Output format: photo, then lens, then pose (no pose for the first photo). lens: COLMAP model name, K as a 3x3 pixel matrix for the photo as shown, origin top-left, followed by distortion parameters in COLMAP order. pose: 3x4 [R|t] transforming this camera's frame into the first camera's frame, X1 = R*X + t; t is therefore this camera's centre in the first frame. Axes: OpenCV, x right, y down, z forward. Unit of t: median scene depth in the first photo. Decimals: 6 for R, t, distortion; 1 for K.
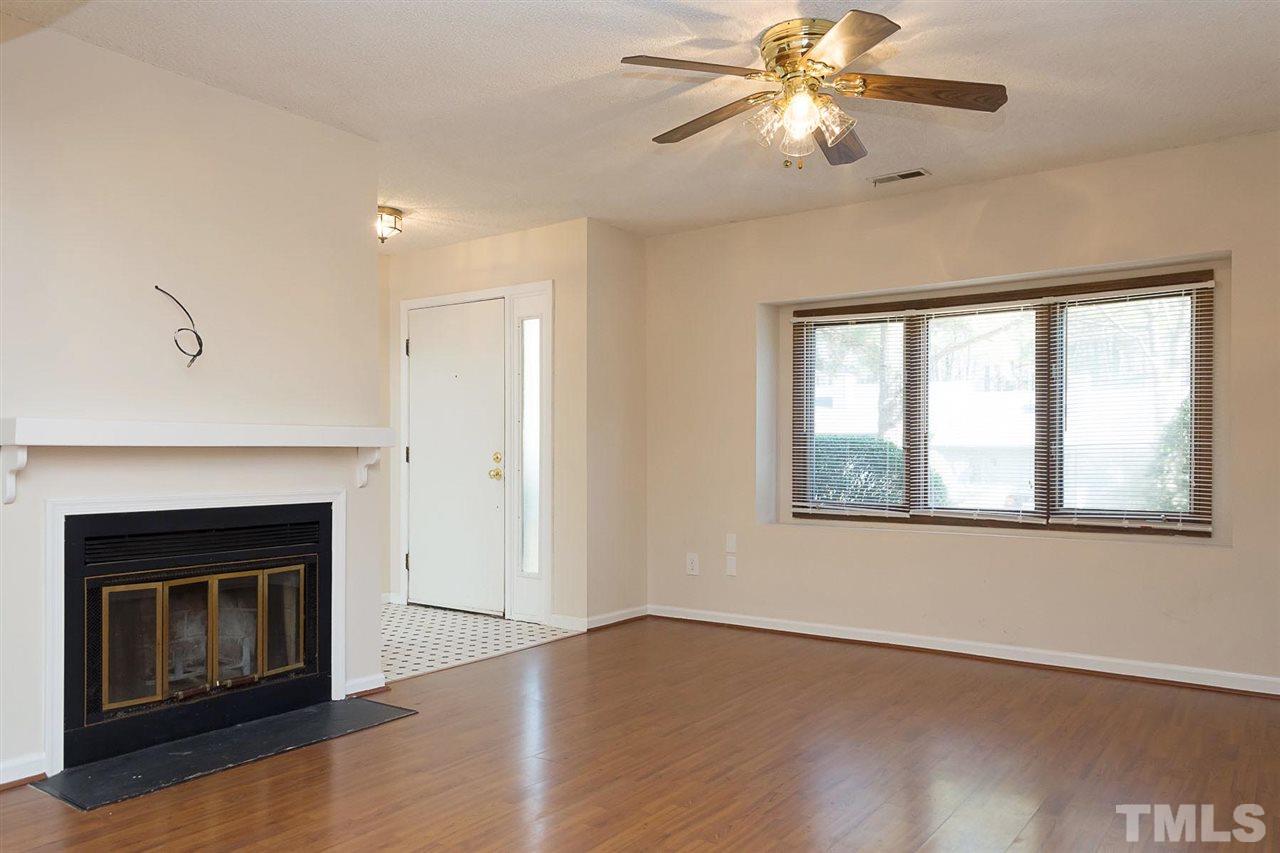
lens RADIAL K [[920.1, 0, 641.9], [0, 920.1, 438.8], [0, 0, 1]] dist [0.003809, 0.004039]
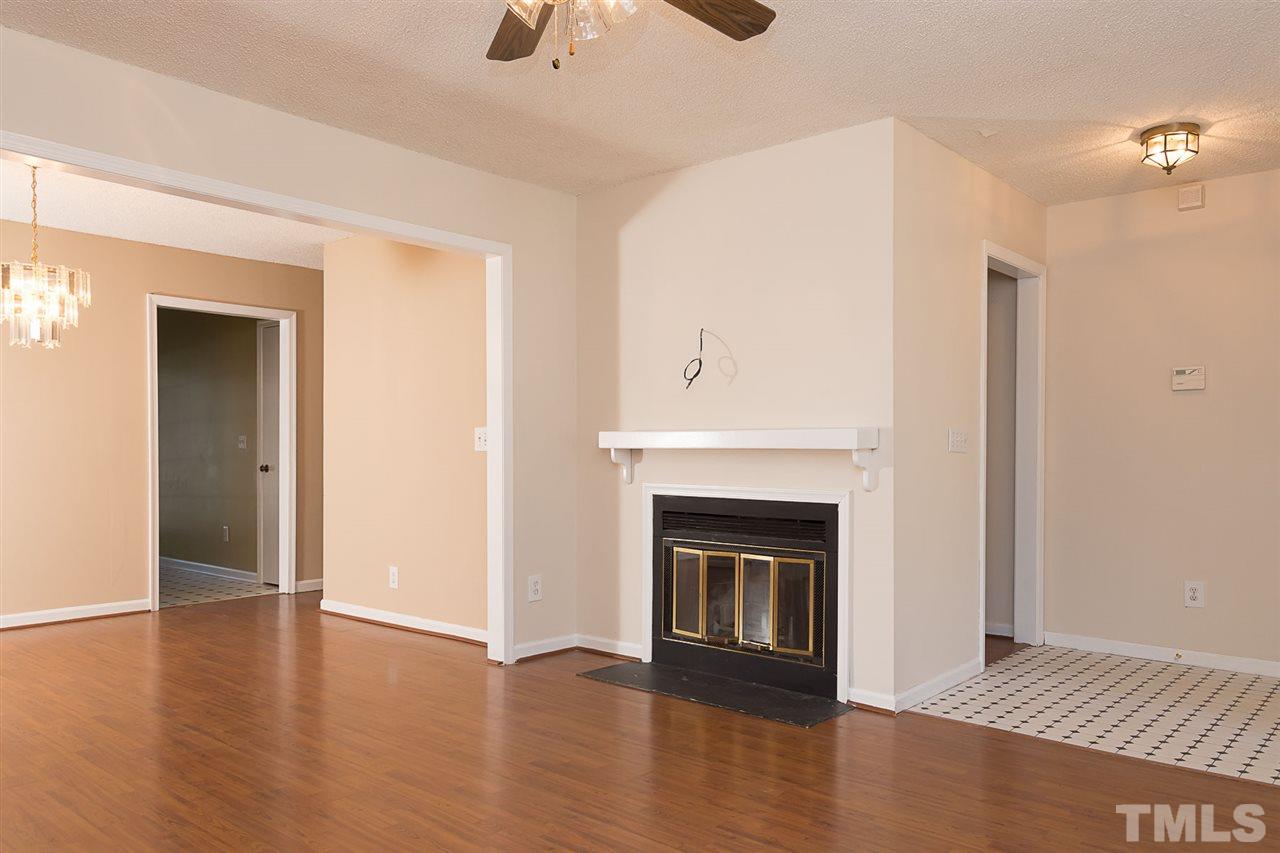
lens RADIAL K [[920.1, 0, 641.9], [0, 920.1, 438.8], [0, 0, 1]] dist [0.003809, 0.004039]
pose [[-0.088374, -0.012577, -0.996008, 0.783536], [0.007290, 0.999885, -0.013273, 0.009944], [0.996061, -0.008434, -0.088272, 0.988980]]
